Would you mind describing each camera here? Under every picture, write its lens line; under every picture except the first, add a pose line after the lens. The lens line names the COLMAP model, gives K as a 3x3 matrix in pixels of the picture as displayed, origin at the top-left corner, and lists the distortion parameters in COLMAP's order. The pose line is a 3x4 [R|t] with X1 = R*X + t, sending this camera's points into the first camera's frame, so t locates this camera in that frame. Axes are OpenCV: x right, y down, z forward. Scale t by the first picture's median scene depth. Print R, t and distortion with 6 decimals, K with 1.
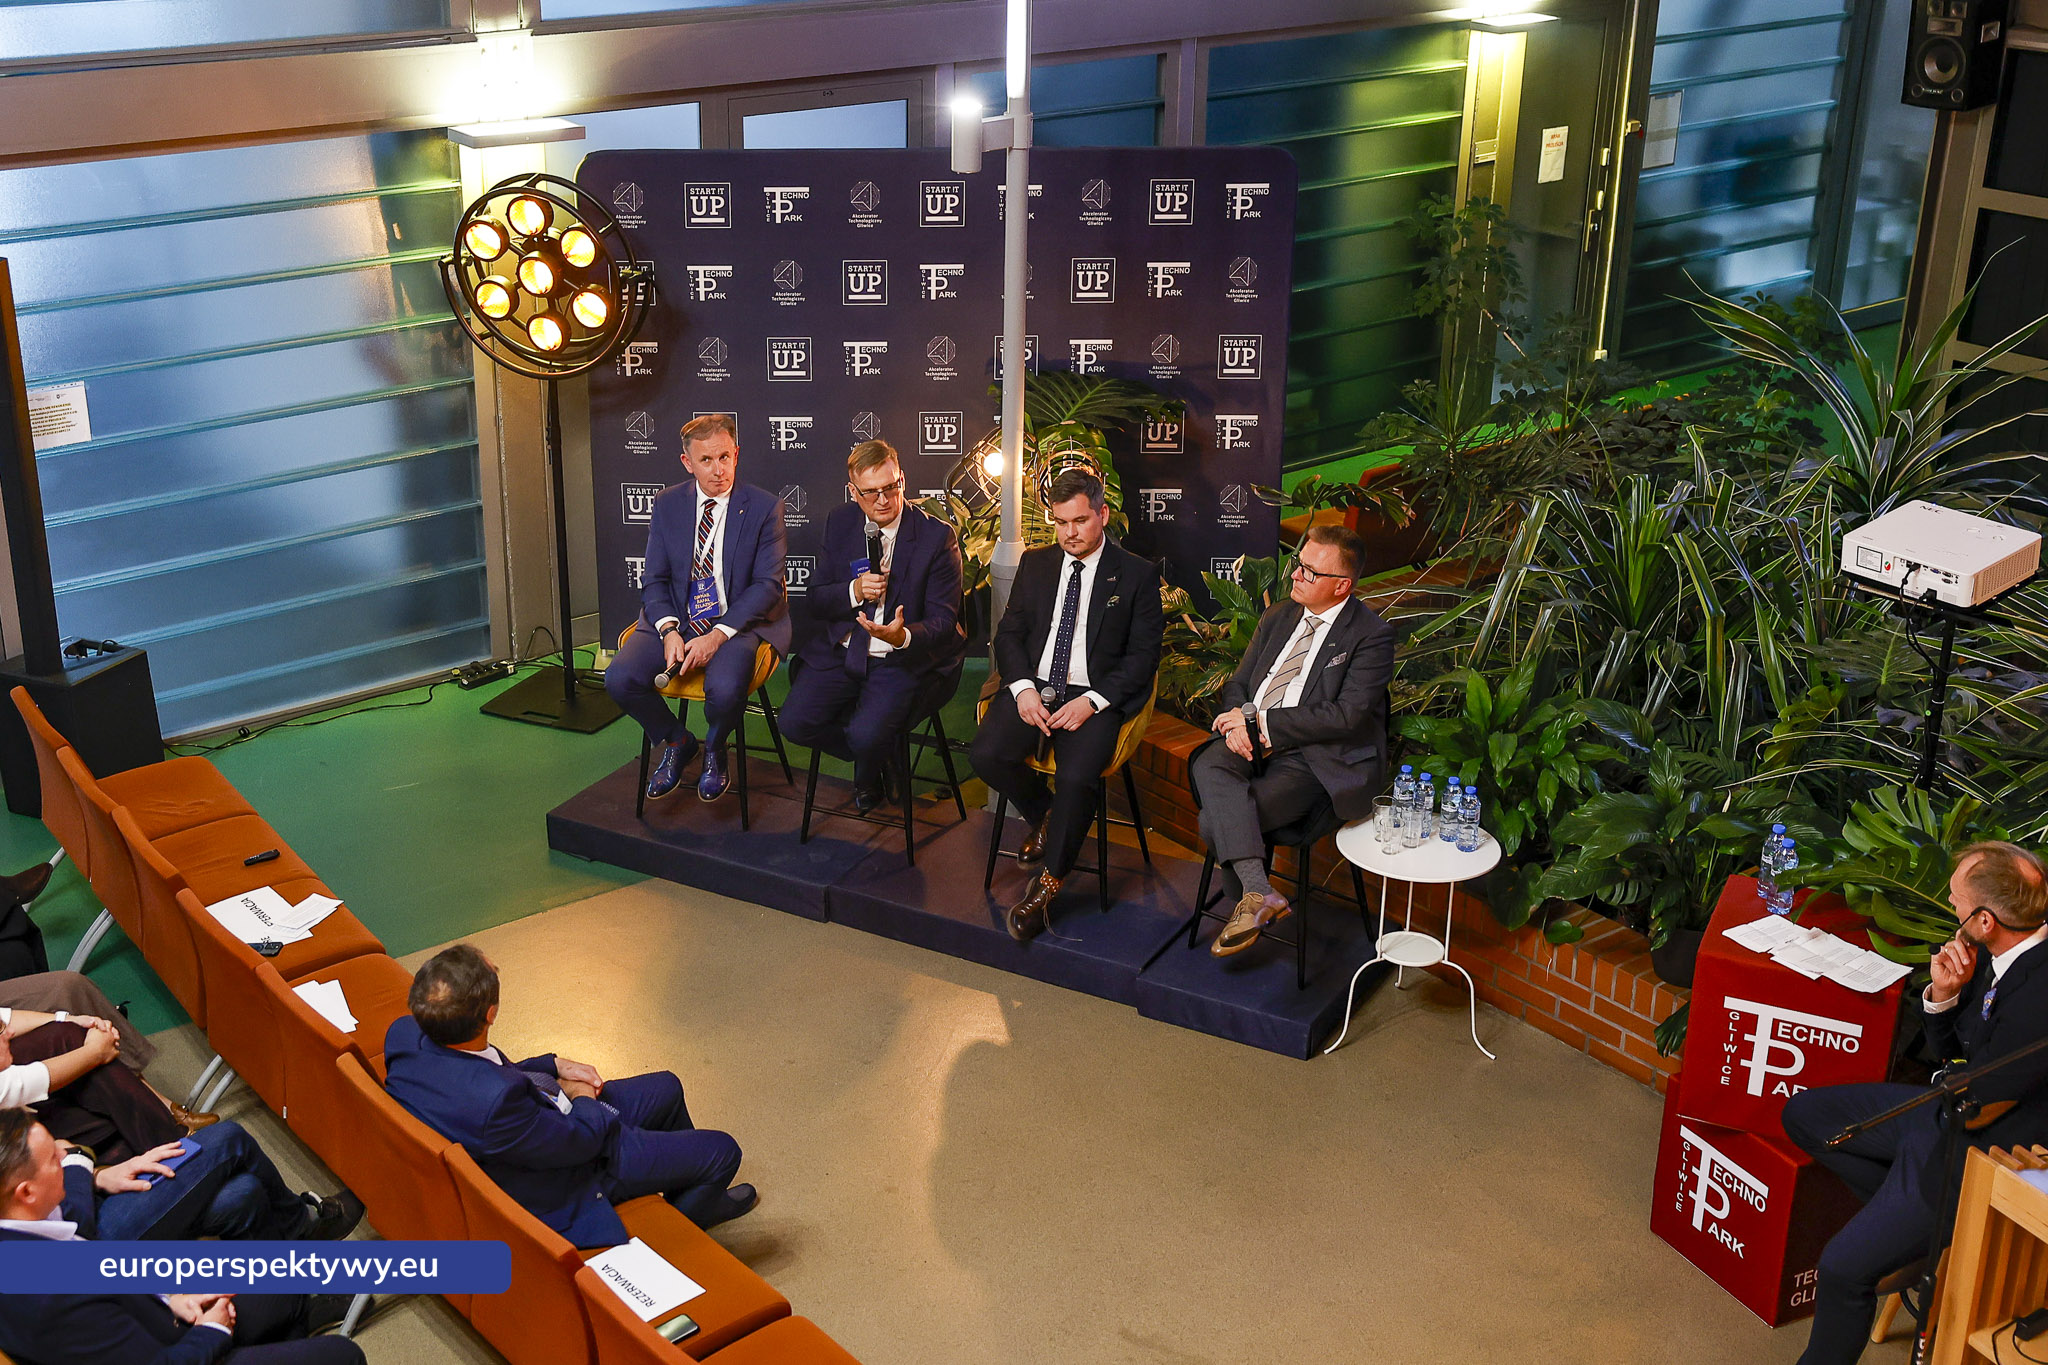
lens RADIAL K [[2557.8, 0, 984.6], [0, 2557.8, 683.2], [0, 0, 1]] dist [0.040635, 0.033697]
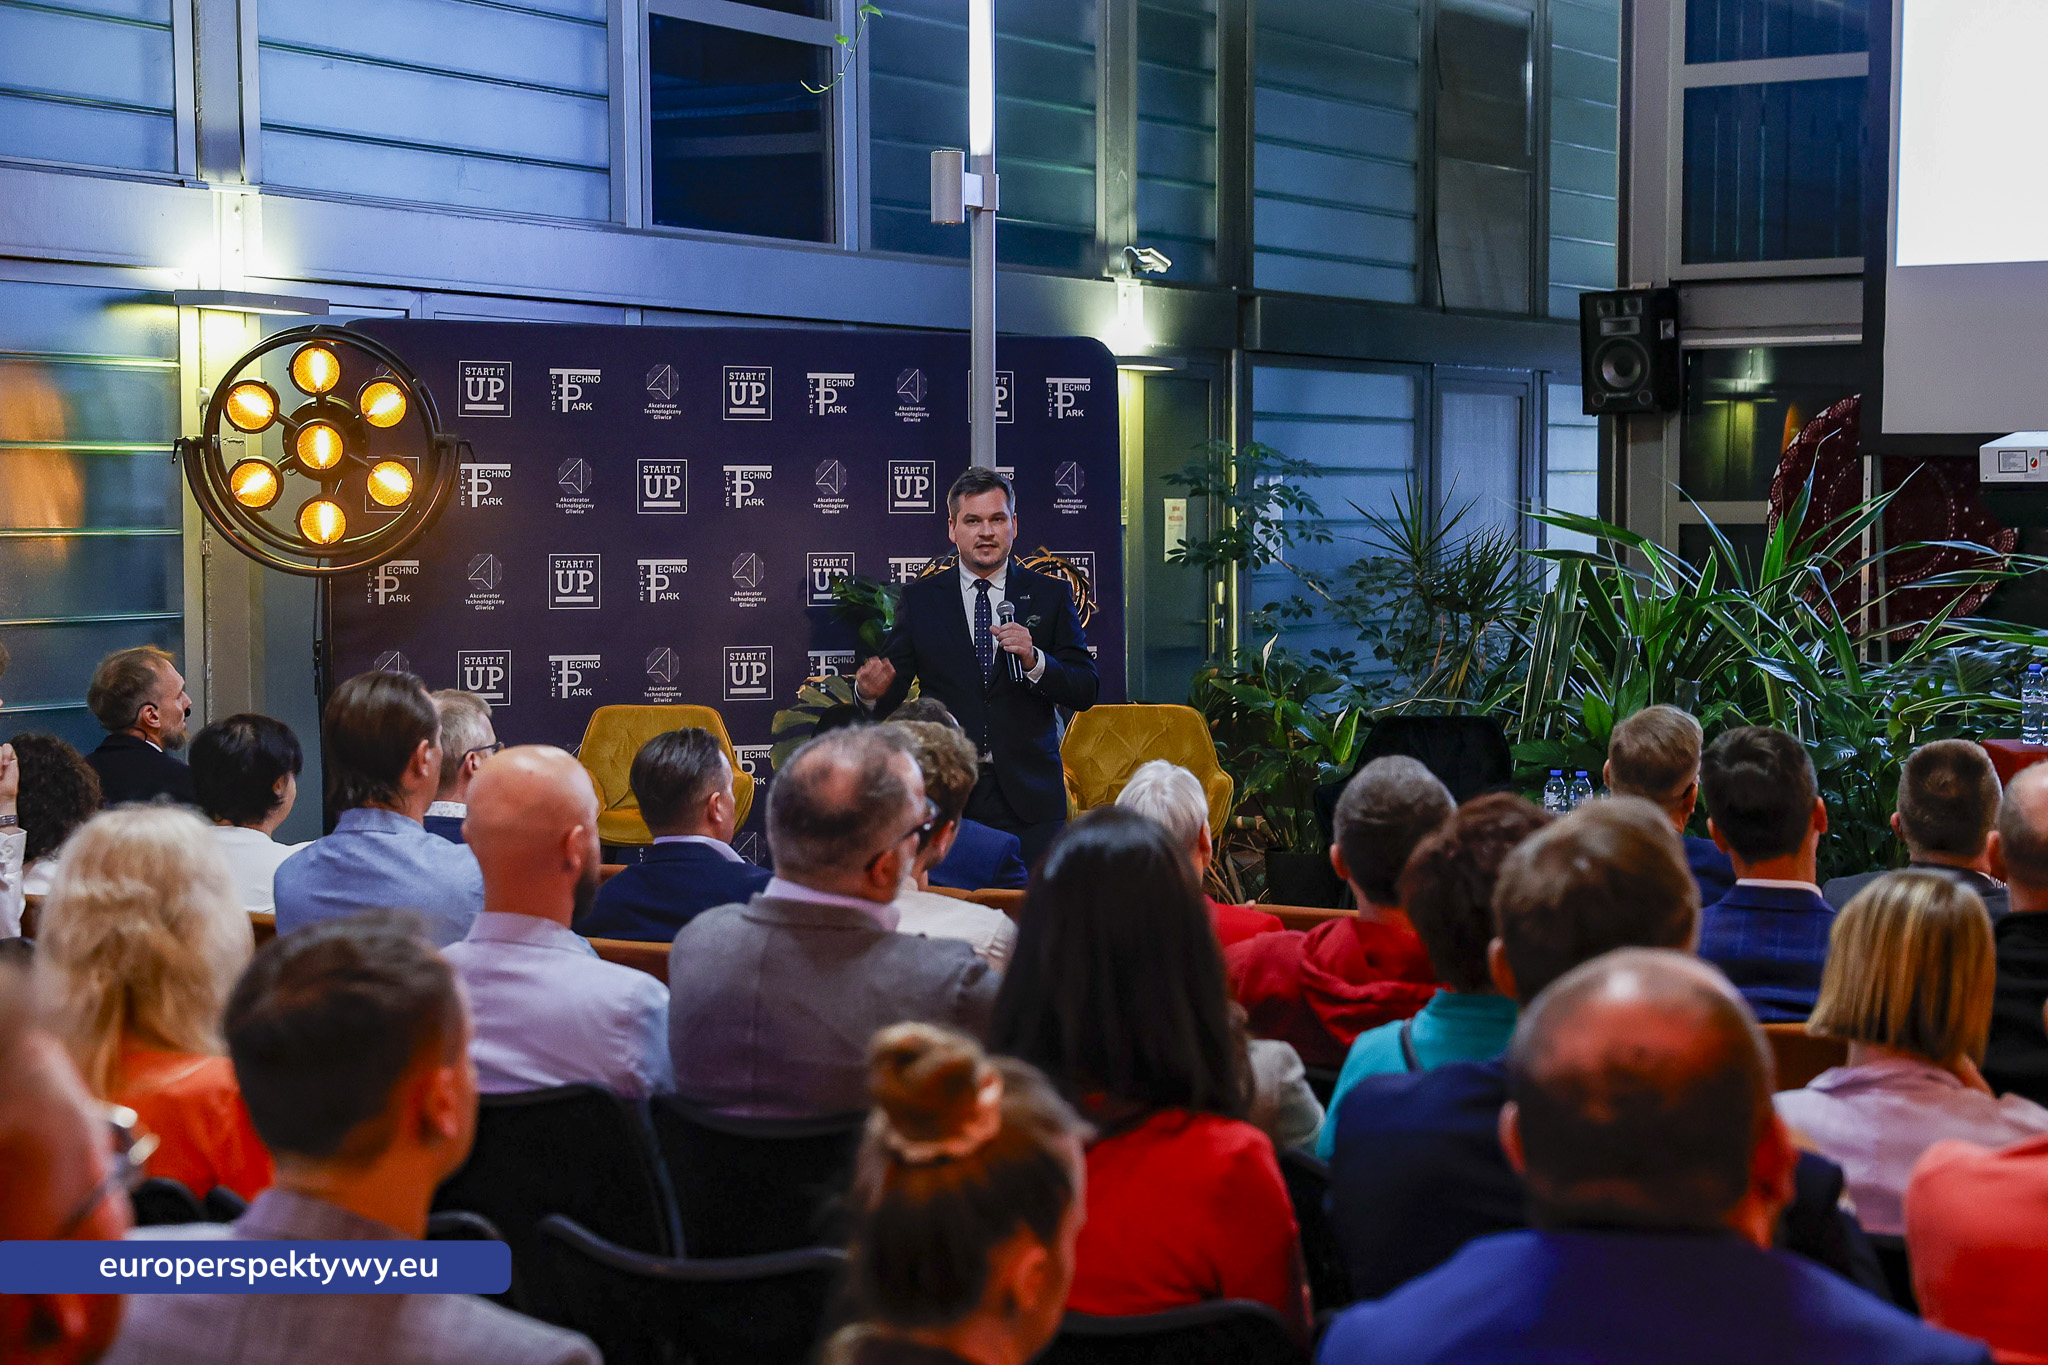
lens RADIAL K [[3926.8, 0, 1024.0], [0, 3926.8, 682.5], [0, 0, 1]] dist [0.265429, -0.249834]
pose [[0.933923, -0.033254, 0.355925, -0.414034], [0.148187, 0.942100, -0.300812, 0.321768], [-0.325314, 0.333679, 0.884776, -0.160125]]
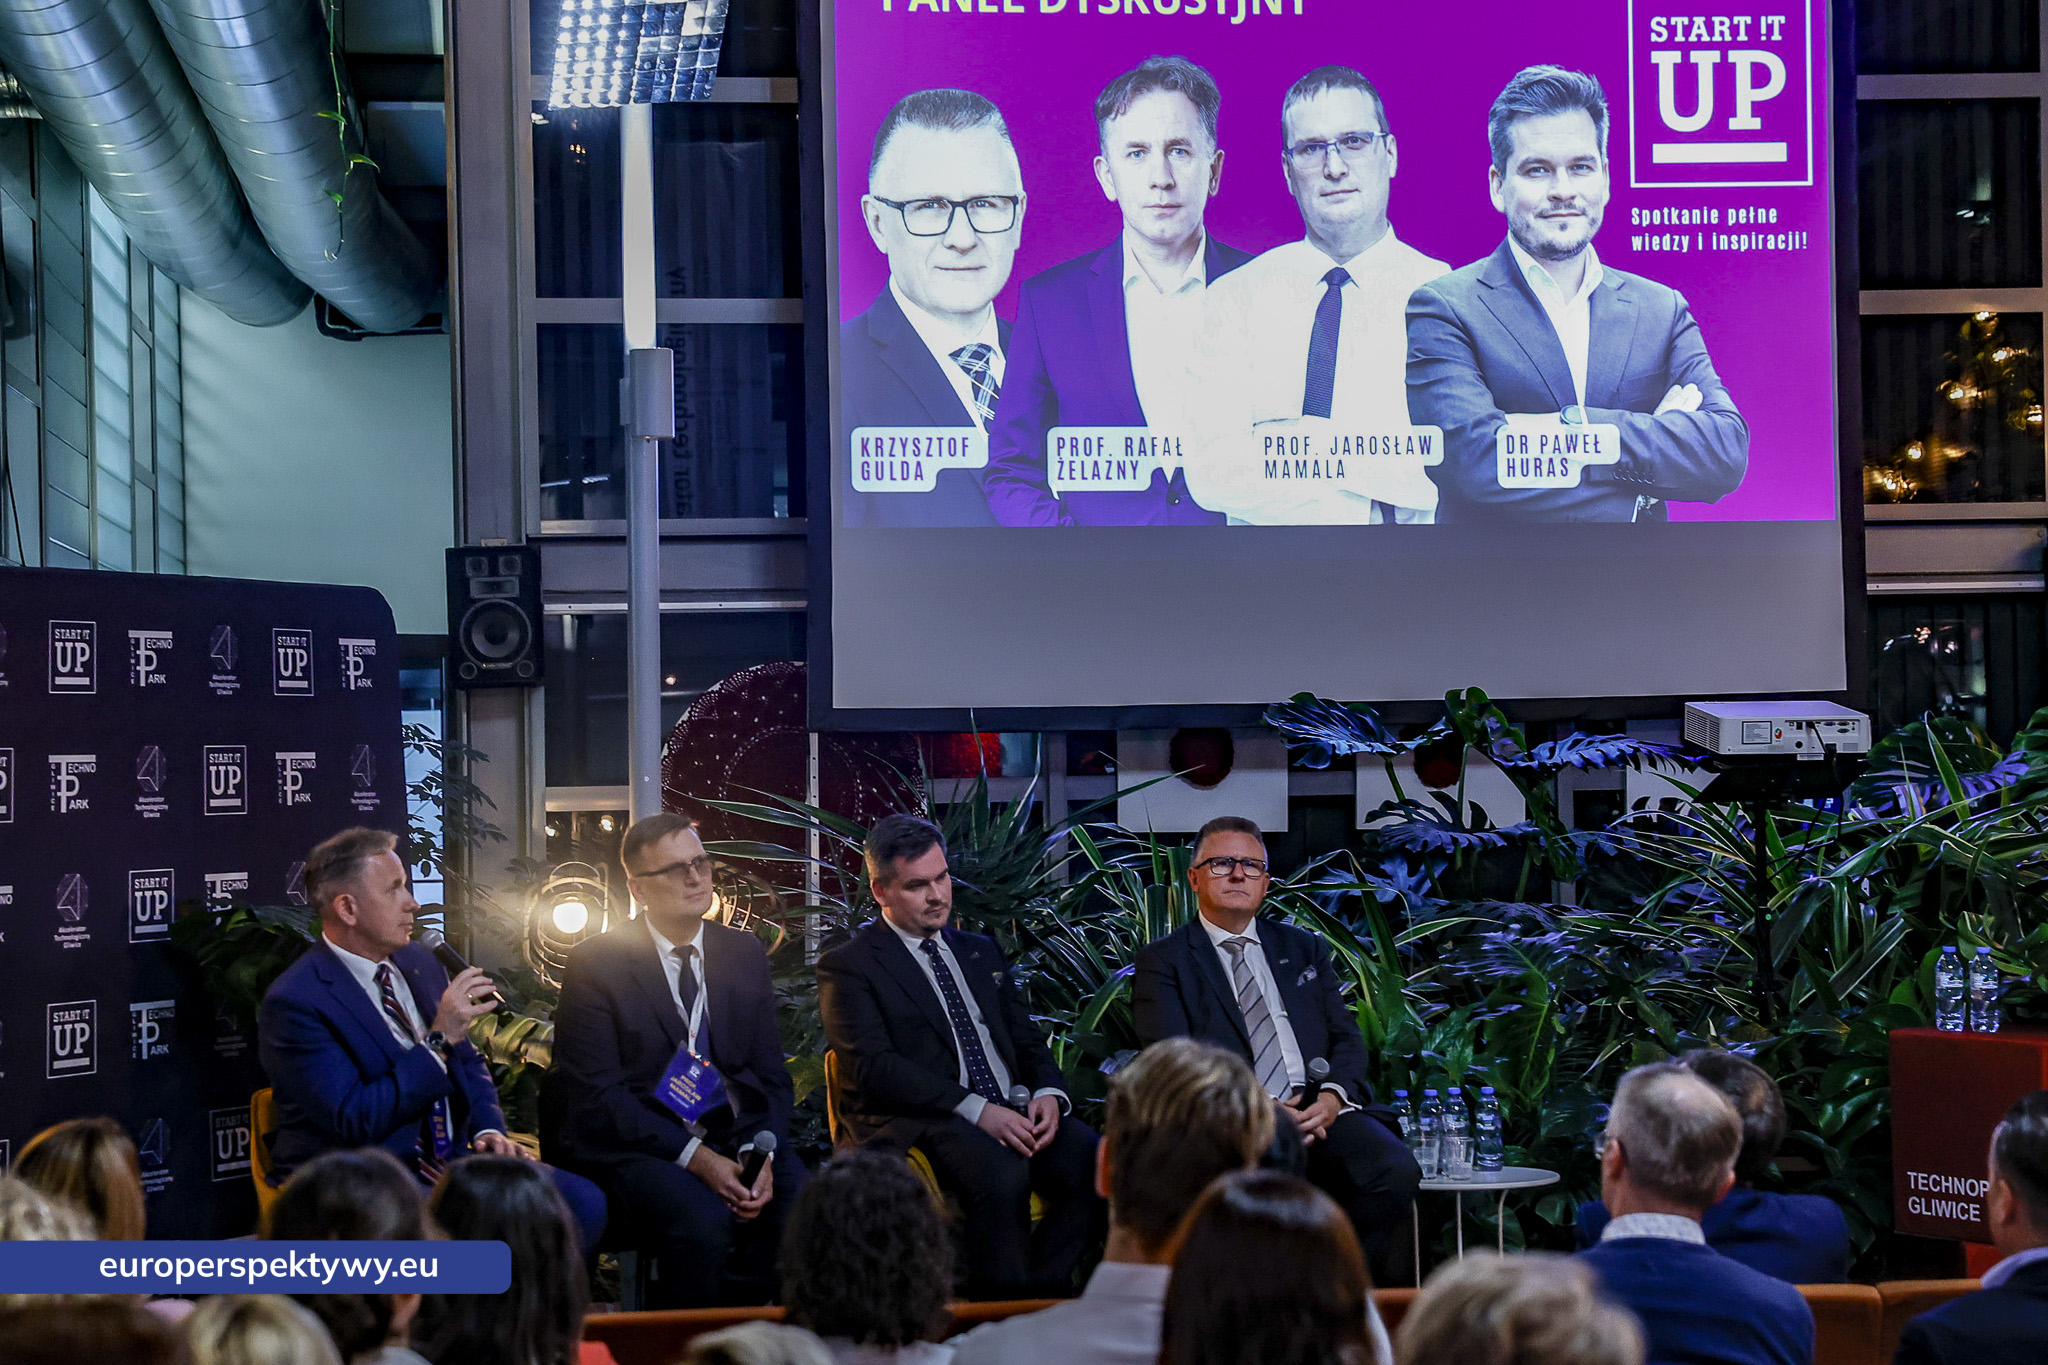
lens RADIAL K [[3926.8, 0, 1024.0], [0, 3926.8, 682.5], [0, 0, 1]] dist [0.265429, -0.249834]
pose [[0.524392, -0.009381, 0.851425, -0.738147], [0.342736, 0.917682, -0.200979, 0.094115], [-0.779452, 0.397206, 0.484440, 0.371723]]
